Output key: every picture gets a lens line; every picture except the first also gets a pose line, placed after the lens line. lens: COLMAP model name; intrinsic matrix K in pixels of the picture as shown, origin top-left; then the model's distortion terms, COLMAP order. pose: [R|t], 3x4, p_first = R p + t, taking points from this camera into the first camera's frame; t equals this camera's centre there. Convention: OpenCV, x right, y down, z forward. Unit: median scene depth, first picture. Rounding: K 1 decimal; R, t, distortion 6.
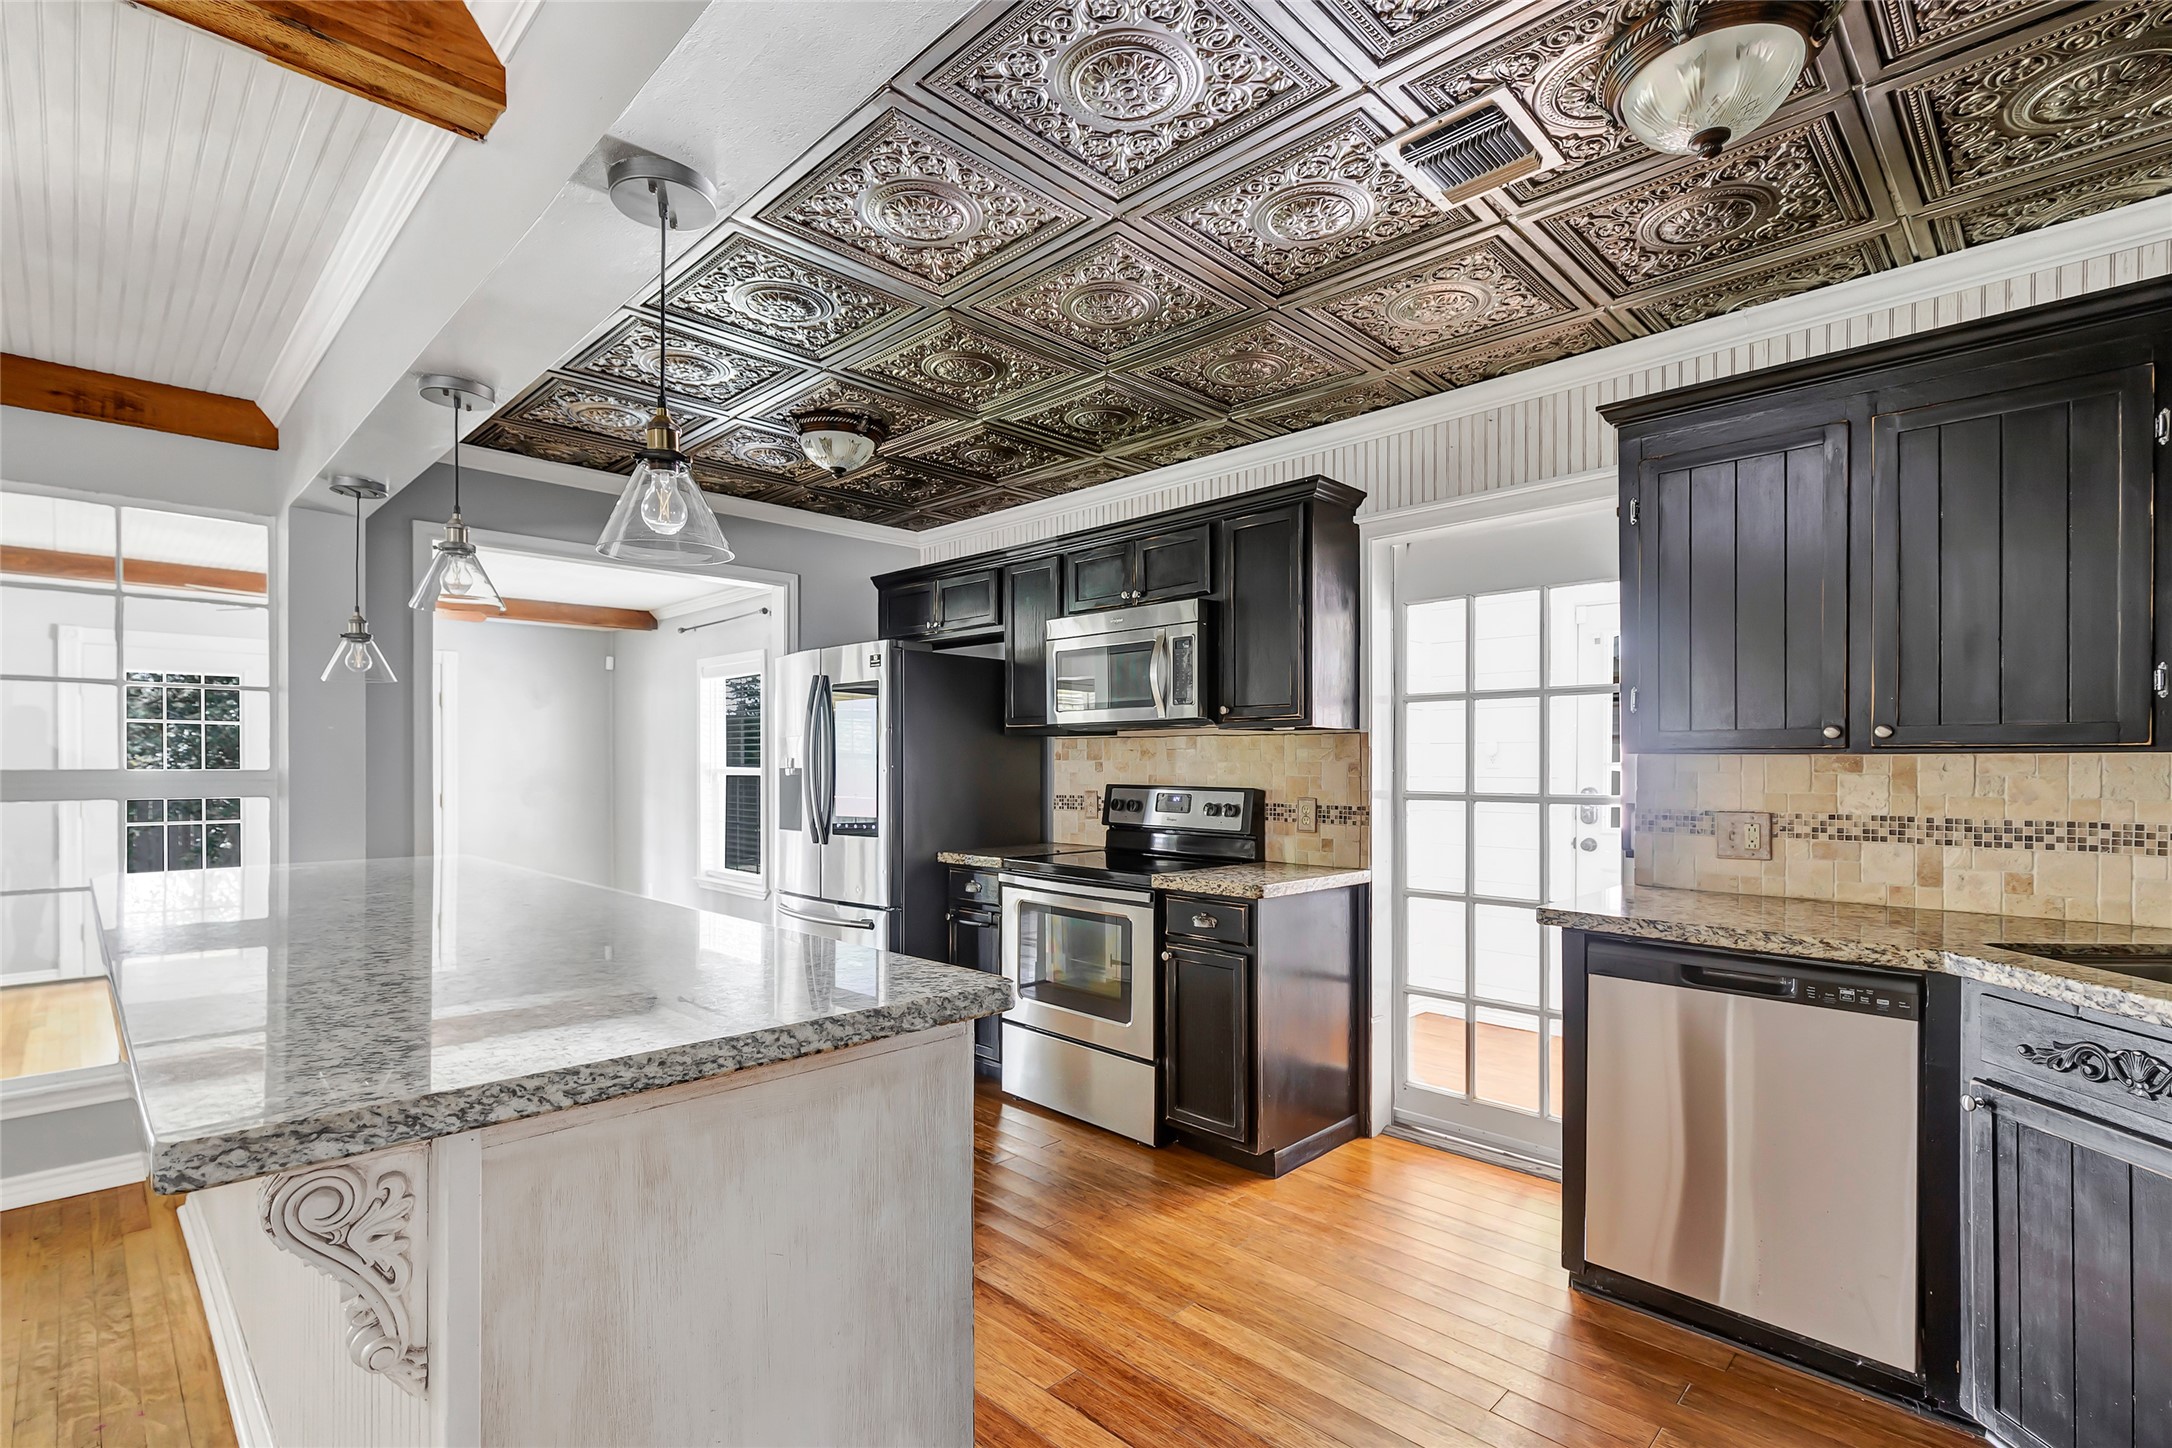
lens RADIAL K [[1009.7, 0, 1077.4], [0, 1009.7, 781.7], [0, 0, 1]] dist [0.007828, 0.001419]
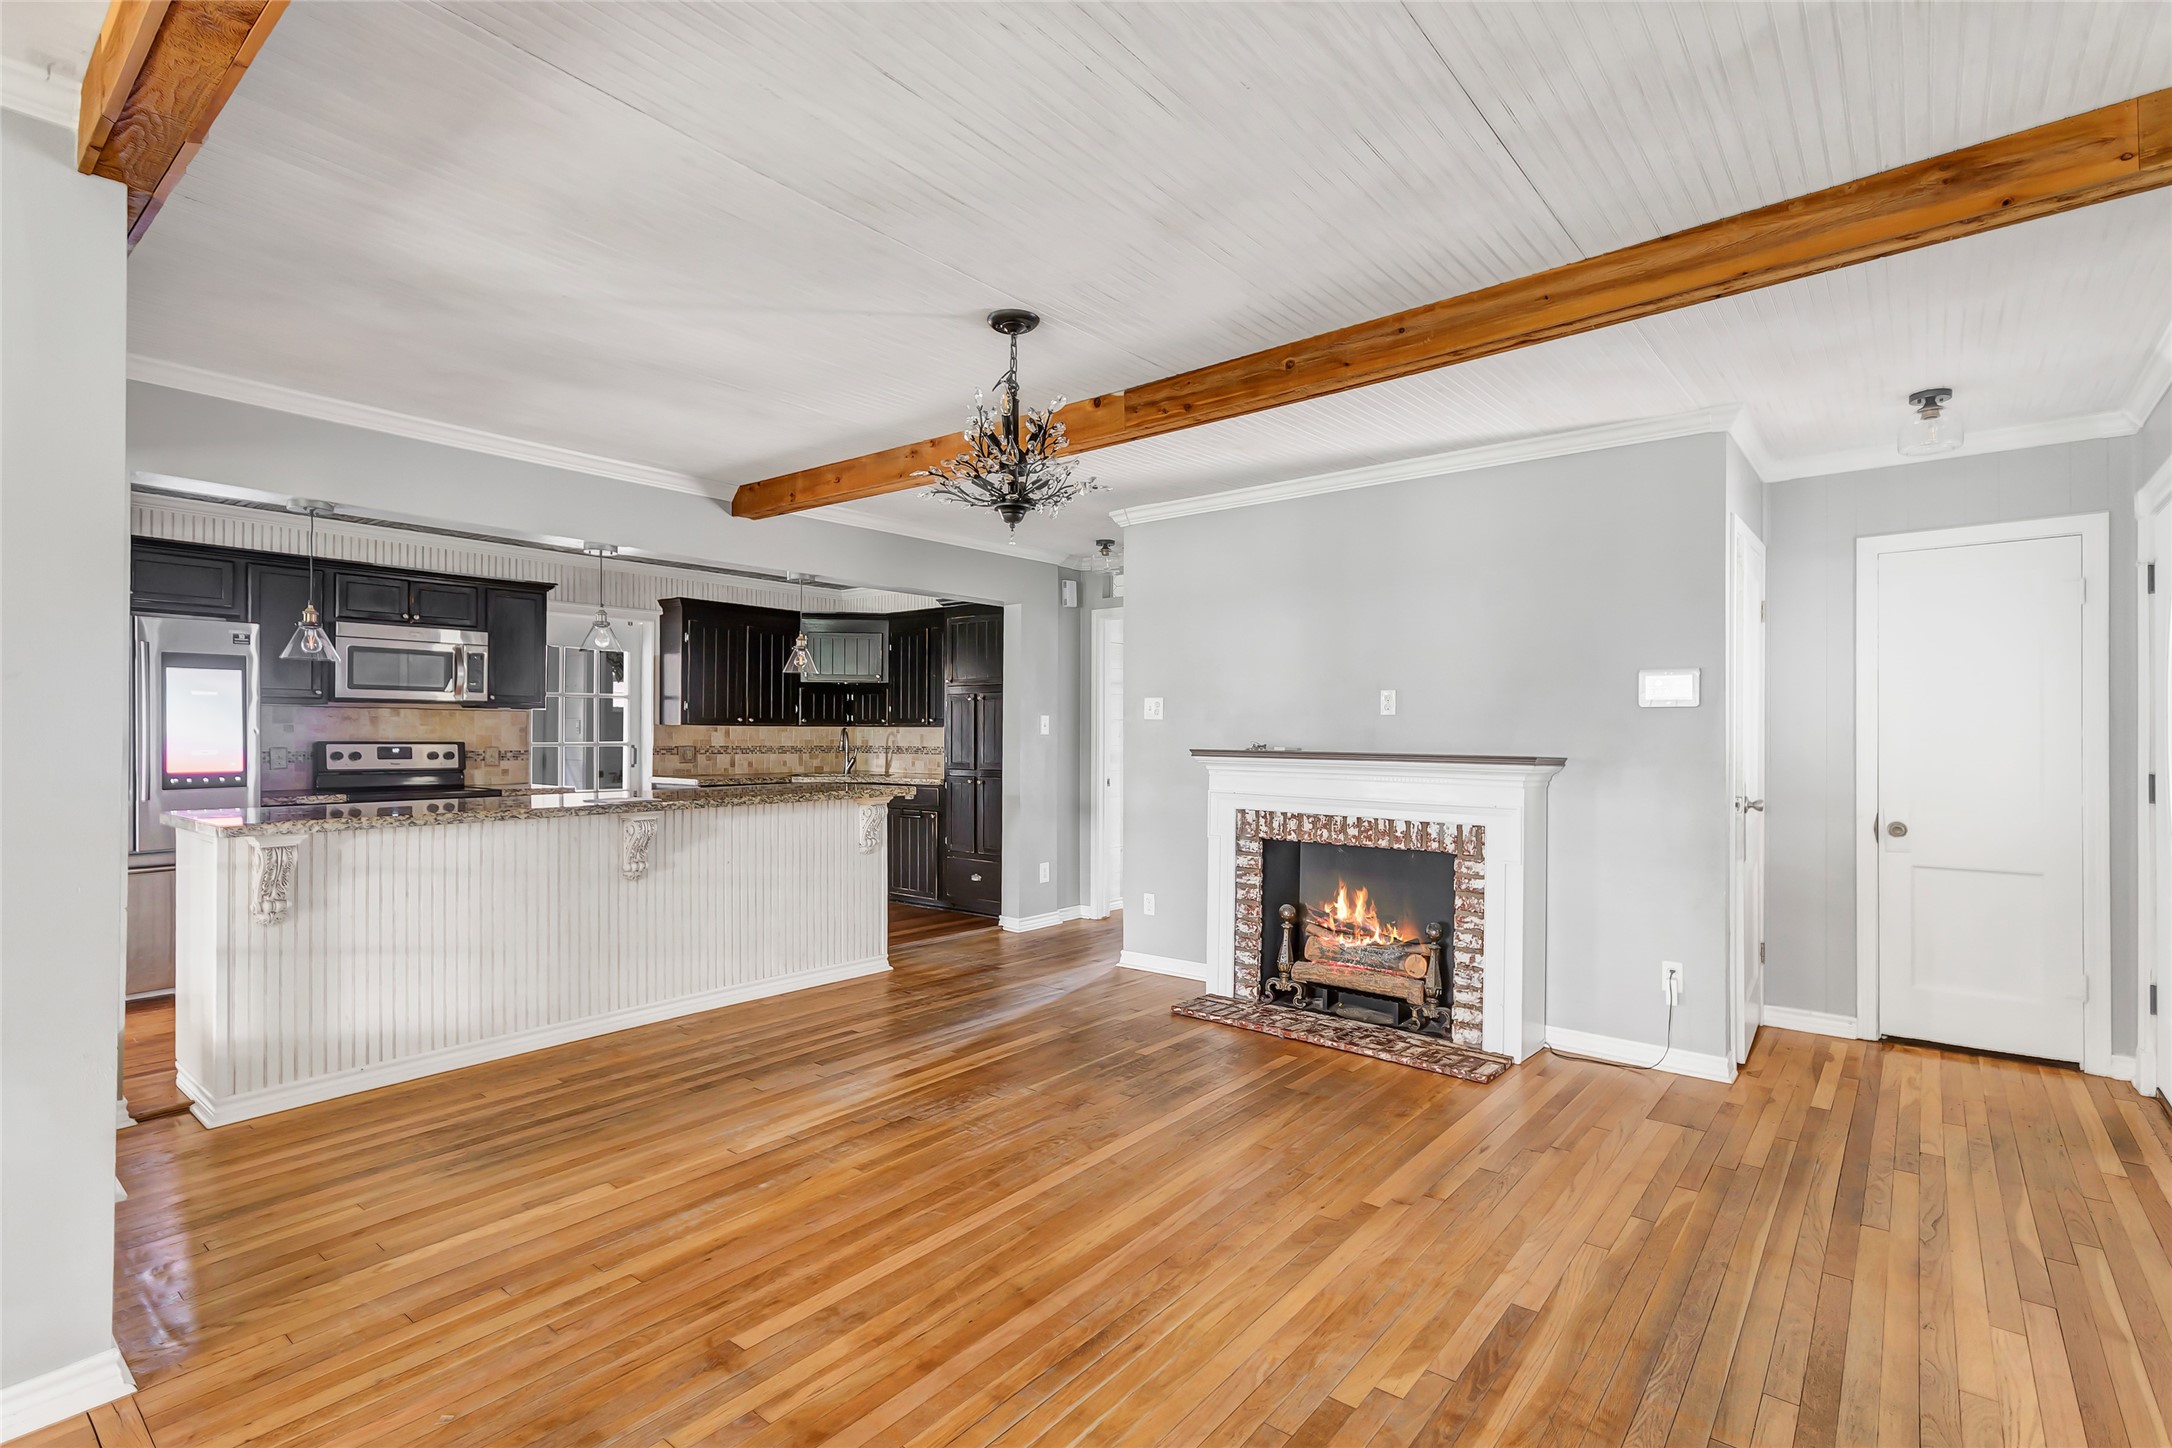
lens RADIAL K [[1009.7, 0, 1076.7], [0, 1009.7, 735.0], [0, 0, 1]] dist [0.007828, 0.001419]
pose [[-0.097611, -0.005846, 0.995208, -1.668254], [0.009814, 0.999928, 0.006837, -0.006598], [-0.995176, 0.010435, -0.097546, 0.151861]]
